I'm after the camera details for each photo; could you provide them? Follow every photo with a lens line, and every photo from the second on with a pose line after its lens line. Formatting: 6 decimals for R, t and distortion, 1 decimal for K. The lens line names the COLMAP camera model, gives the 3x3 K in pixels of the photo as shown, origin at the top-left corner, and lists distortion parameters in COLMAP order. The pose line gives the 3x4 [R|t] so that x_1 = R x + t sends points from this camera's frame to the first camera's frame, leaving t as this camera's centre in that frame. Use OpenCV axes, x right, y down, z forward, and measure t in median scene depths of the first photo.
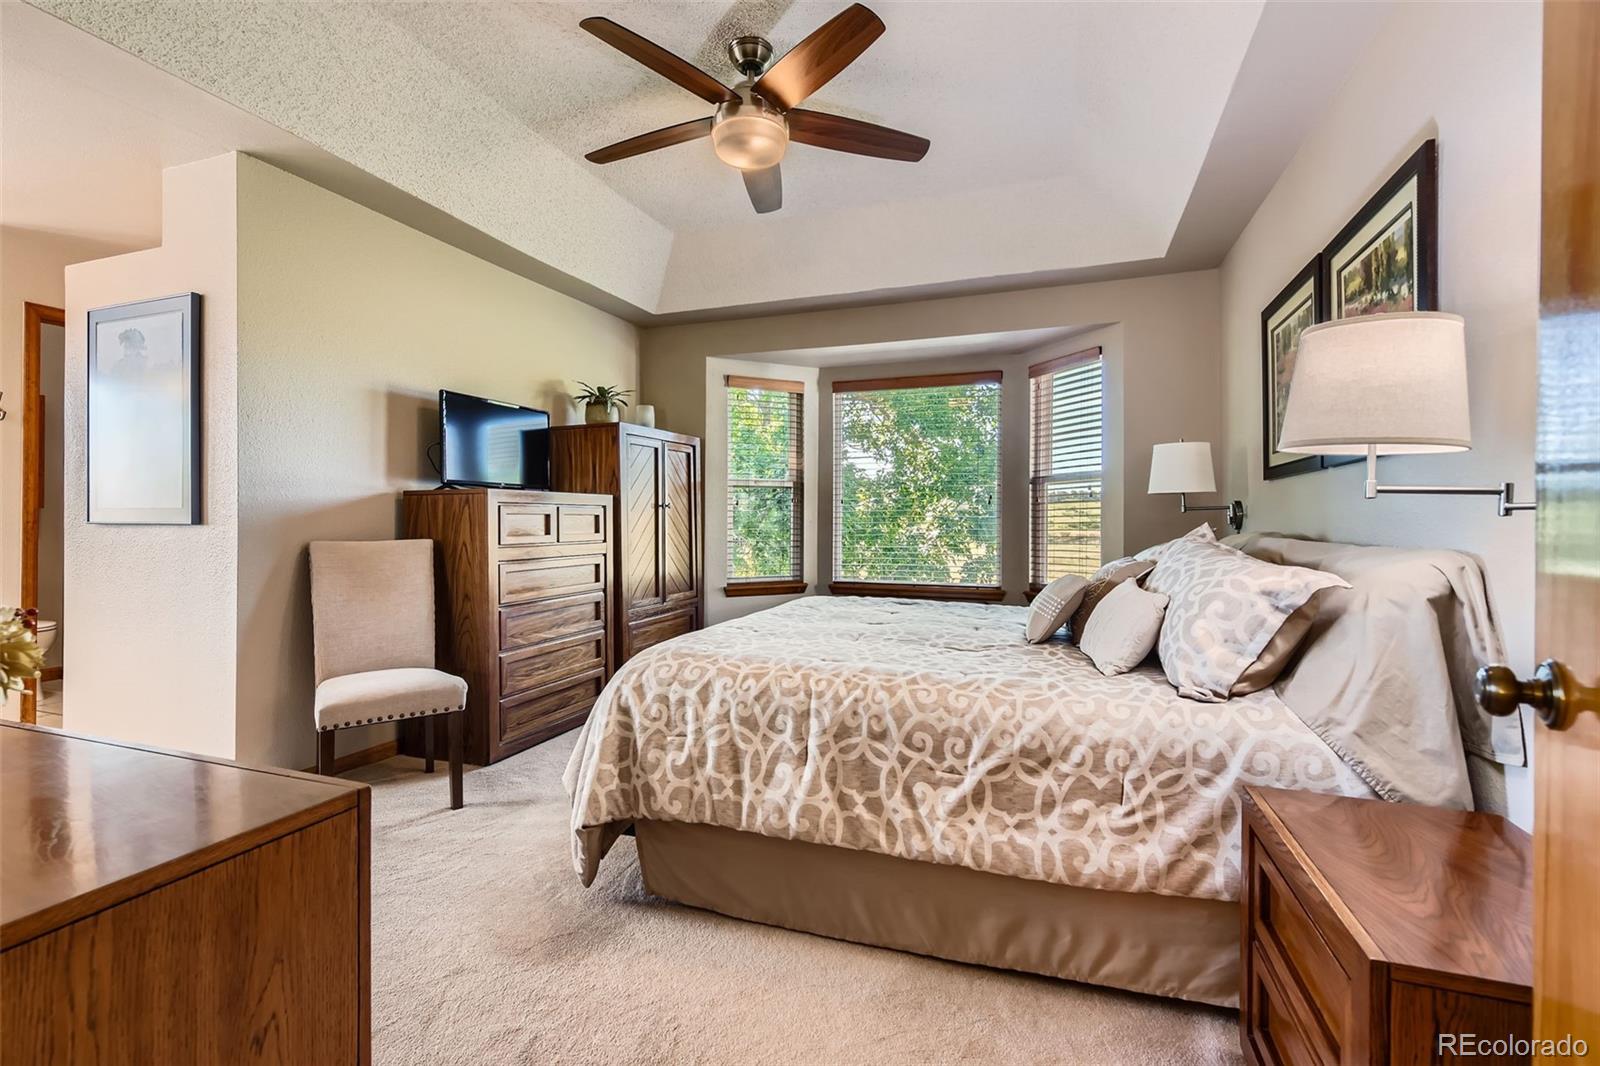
lens RADIAL K [[721.2, 0, 795.7], [0, 721.2, 529.1], [0, 0, 1]] dist [0.000730, 0.000008]
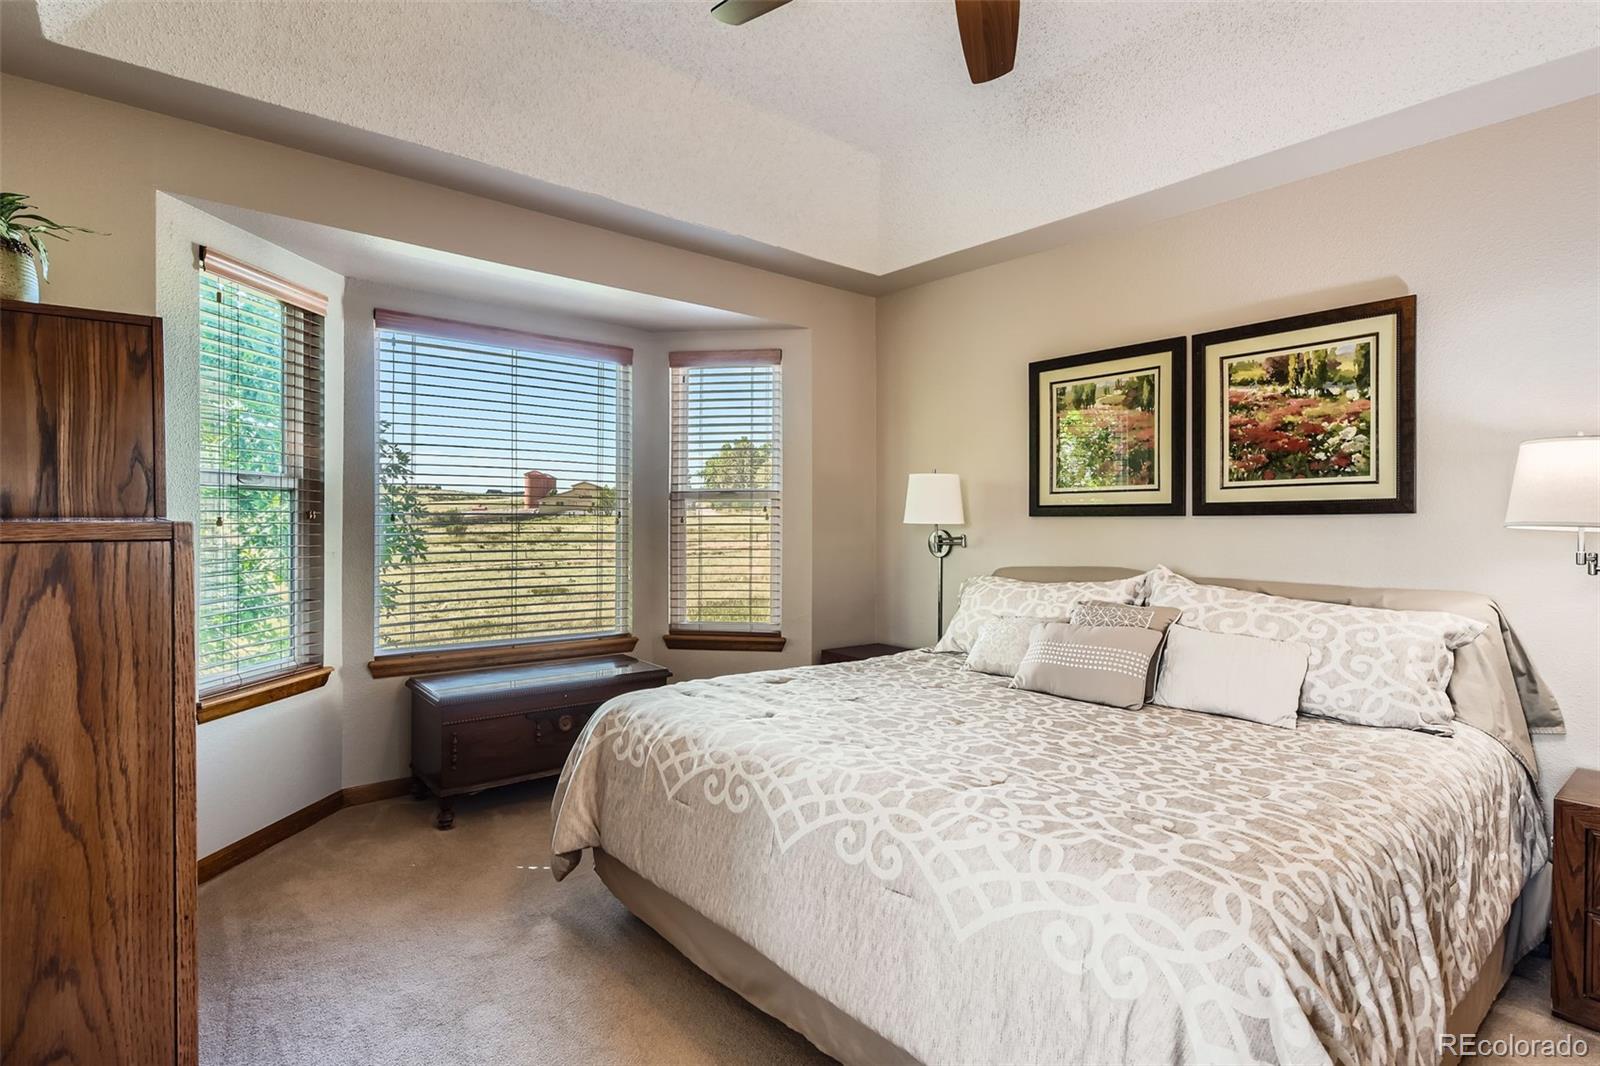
lens RADIAL K [[803.2, 0, 803.2], [0, 803.2, 533.6], [0, 0, 1]] dist [0.013730, -0.000286]
pose [[0.503054, -0.010526, 0.864191, -0.530214], [0.002372, 0.999939, 0.010798, -0.050436], [-0.864252, -0.003382, 0.503048, 0.616991]]
